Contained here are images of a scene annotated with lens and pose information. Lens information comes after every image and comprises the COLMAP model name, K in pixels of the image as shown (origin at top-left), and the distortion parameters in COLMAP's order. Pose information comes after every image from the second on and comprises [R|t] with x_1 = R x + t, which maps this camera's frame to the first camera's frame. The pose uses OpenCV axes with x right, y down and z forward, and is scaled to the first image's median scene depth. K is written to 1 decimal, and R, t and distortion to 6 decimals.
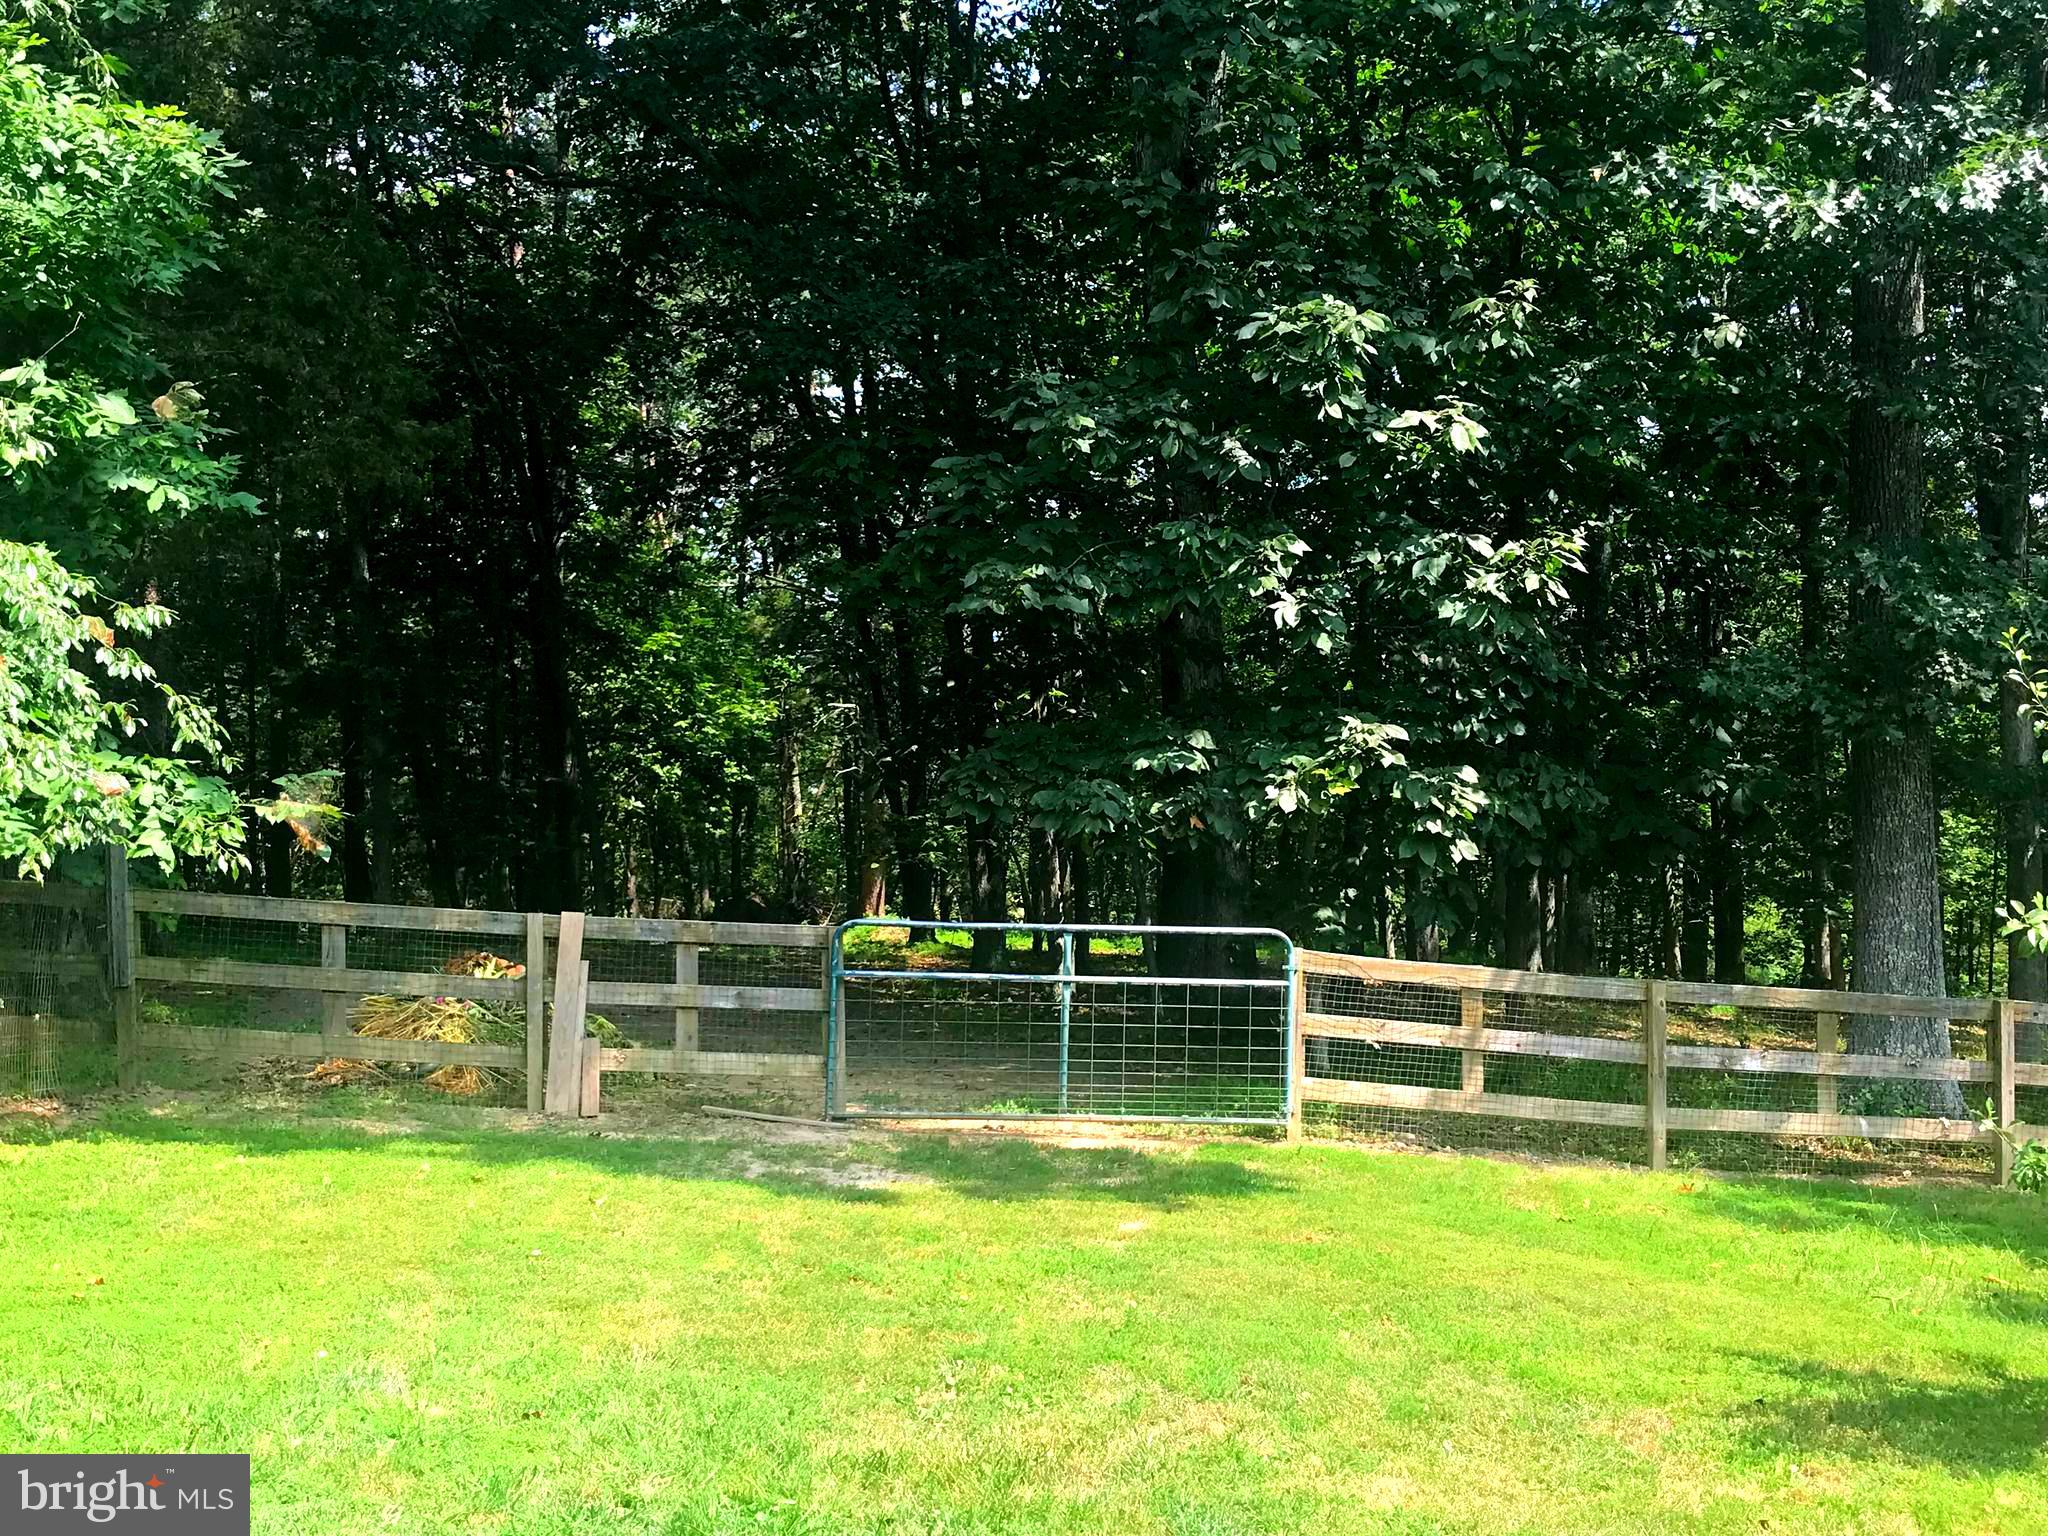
lens RADIAL K [[2304.7, 0, 1032.6], [0, 2304.7, 762.4], [0, 0, 1]] dist [0.037460, 0.000000]
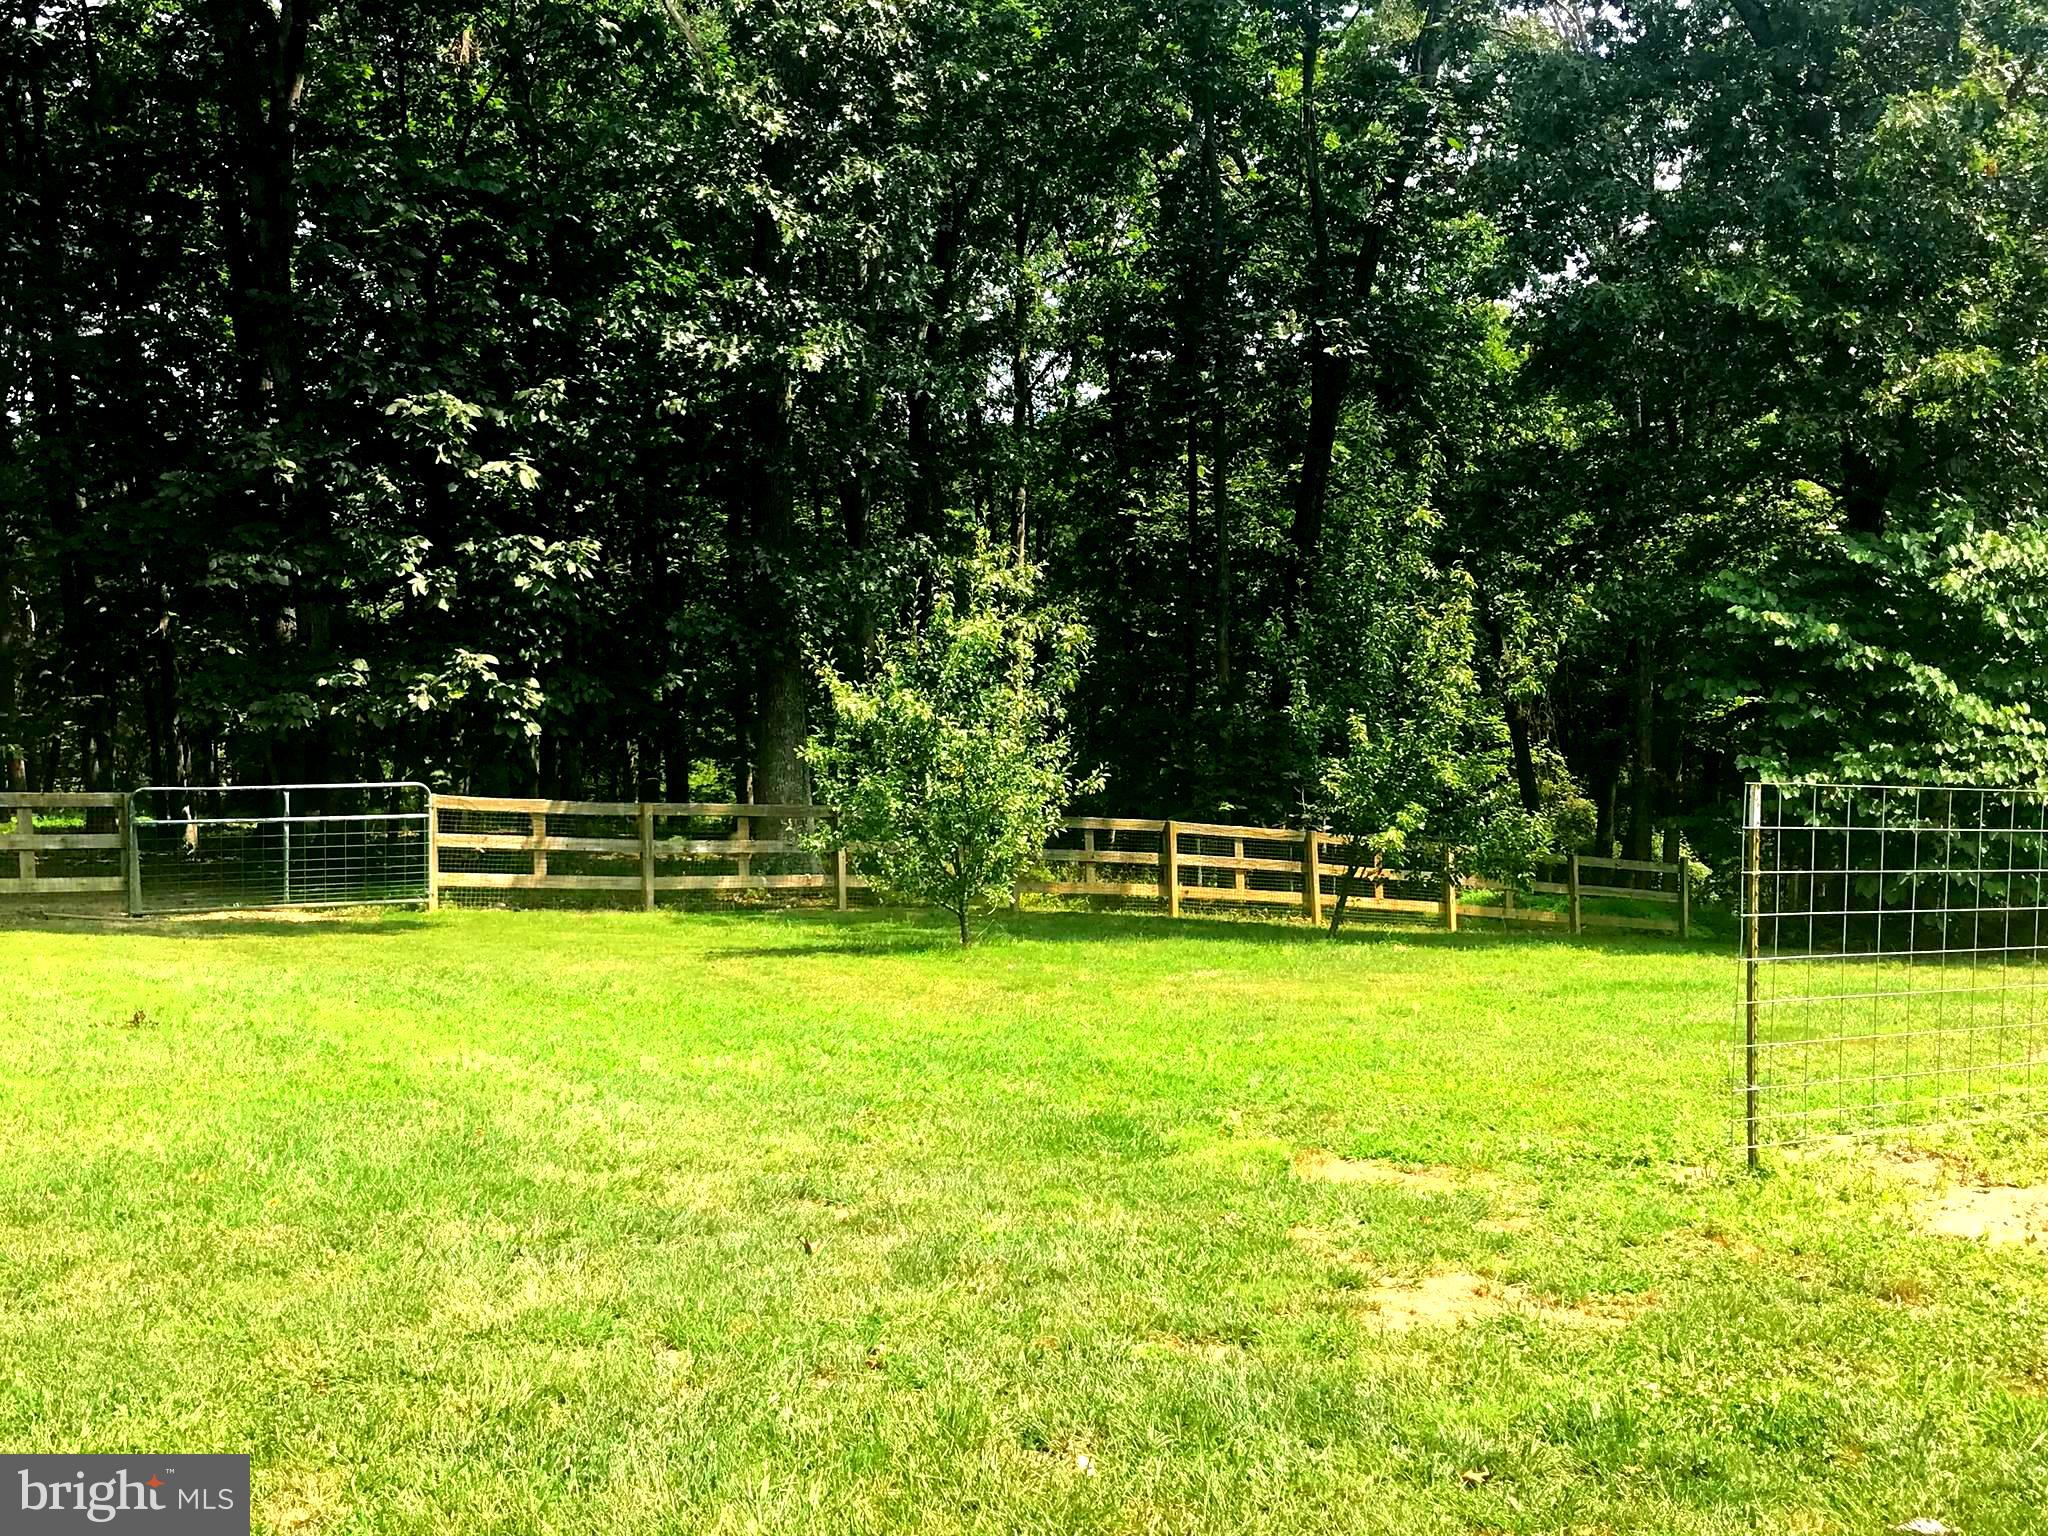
lens RADIAL K [[2304.7, 0, 1026.9], [0, 2304.7, 769.8], [0, 0, 1]] dist [0.037460, 0.000000]
pose [[0.894905, -0.039934, 0.444466, -0.231728], [0.009378, 0.997451, 0.070738, -0.046682], [-0.446158, -0.059136, 0.892998, -0.632826]]
